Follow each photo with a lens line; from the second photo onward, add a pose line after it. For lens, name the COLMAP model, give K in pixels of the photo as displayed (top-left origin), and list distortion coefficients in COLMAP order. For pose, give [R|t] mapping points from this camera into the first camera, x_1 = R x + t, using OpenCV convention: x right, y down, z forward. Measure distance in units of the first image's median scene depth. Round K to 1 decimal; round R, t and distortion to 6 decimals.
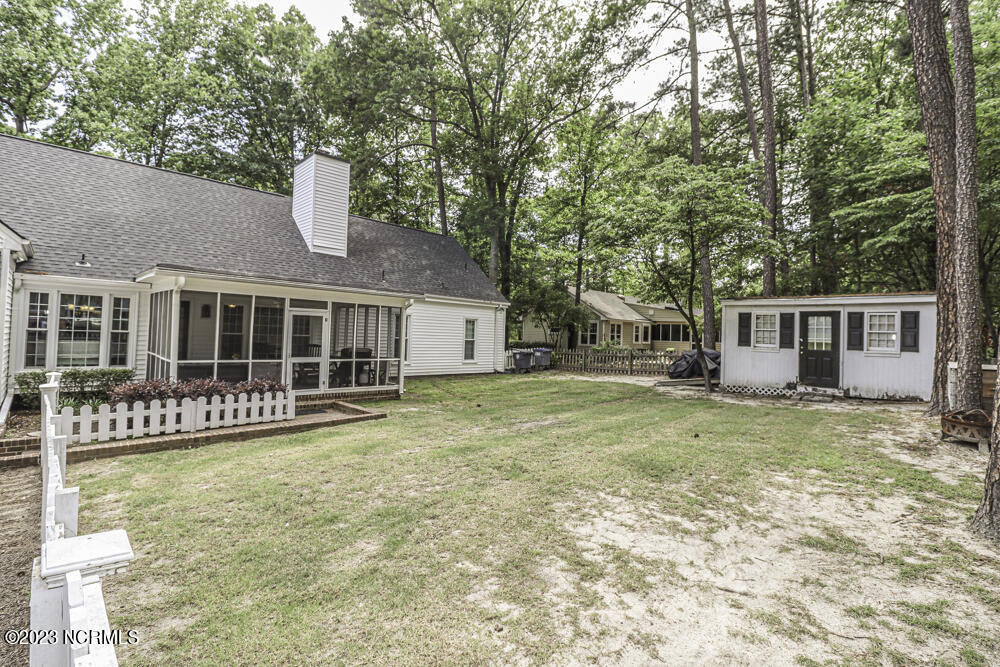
lens RADIAL K [[483.1, 0, 496.5], [0, 483.1, 319.8], [0, 0, 1]] dist [0.002311, -0.016050]
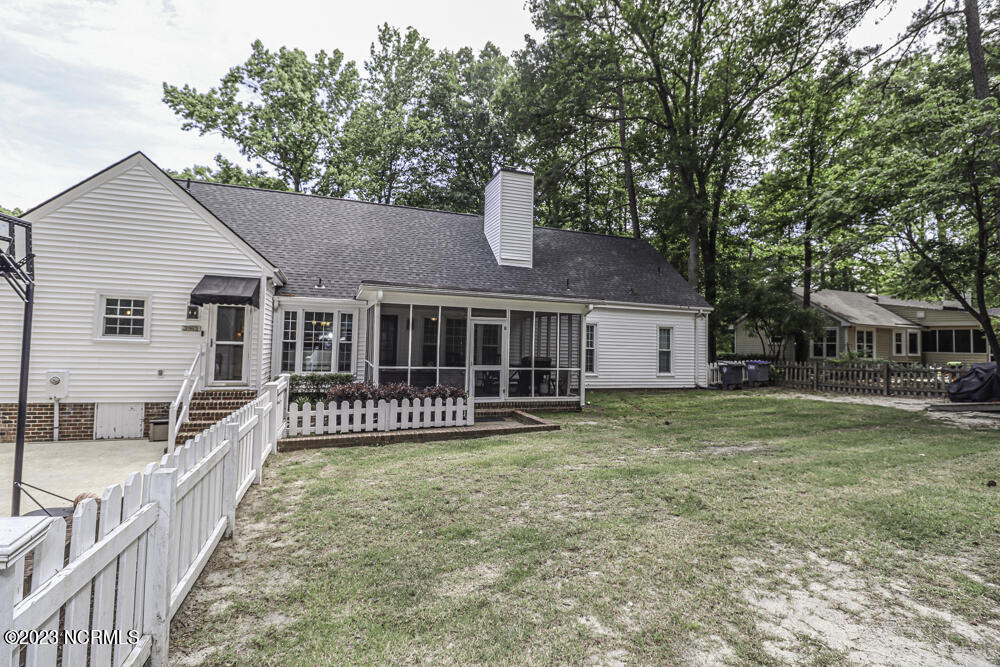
lens RADIAL K [[475.4, 0, 506.1], [0, 475.4, 323.4], [0, 0, 1]] dist [0.002813, -0.014587]
pose [[0.910931, -0.027606, -0.411634, 0.048143], [0.014825, 0.999305, -0.034209, 0.020284], [0.412292, 0.025060, 0.910707, 0.086187]]
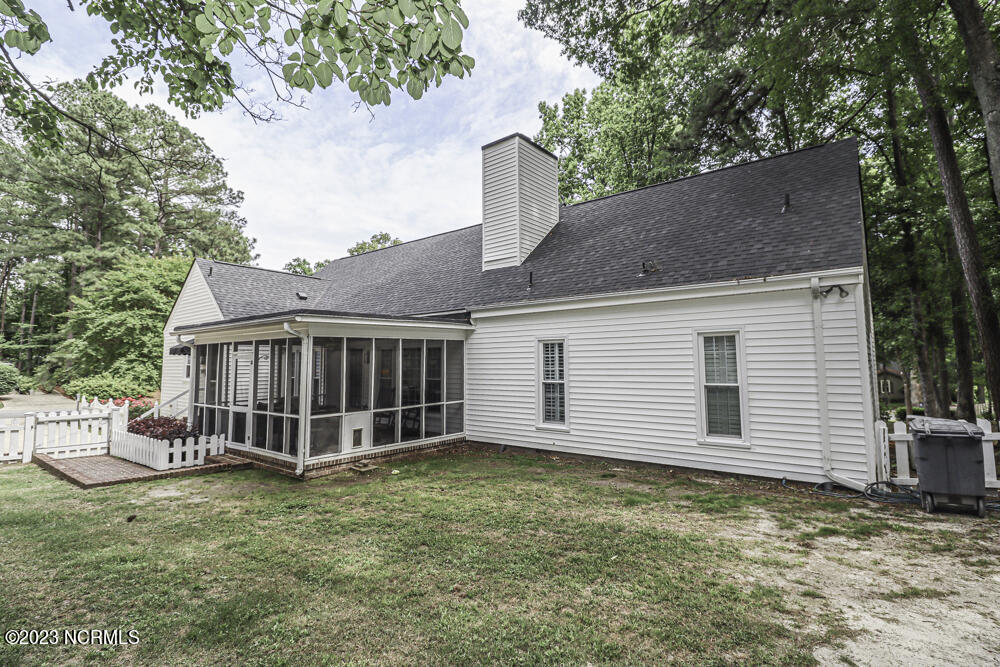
lens RADIAL K [[483.8, 0, 471.5], [0, 483.8, 339.3], [0, 0, 1]] dist [-0.009695, -0.000800]
pose [[0.186028, -0.109251, -0.976452, 0.346529], [0.036137, 0.993887, -0.104318, 0.045359], [0.981880, -0.015880, 0.188839, 0.853487]]
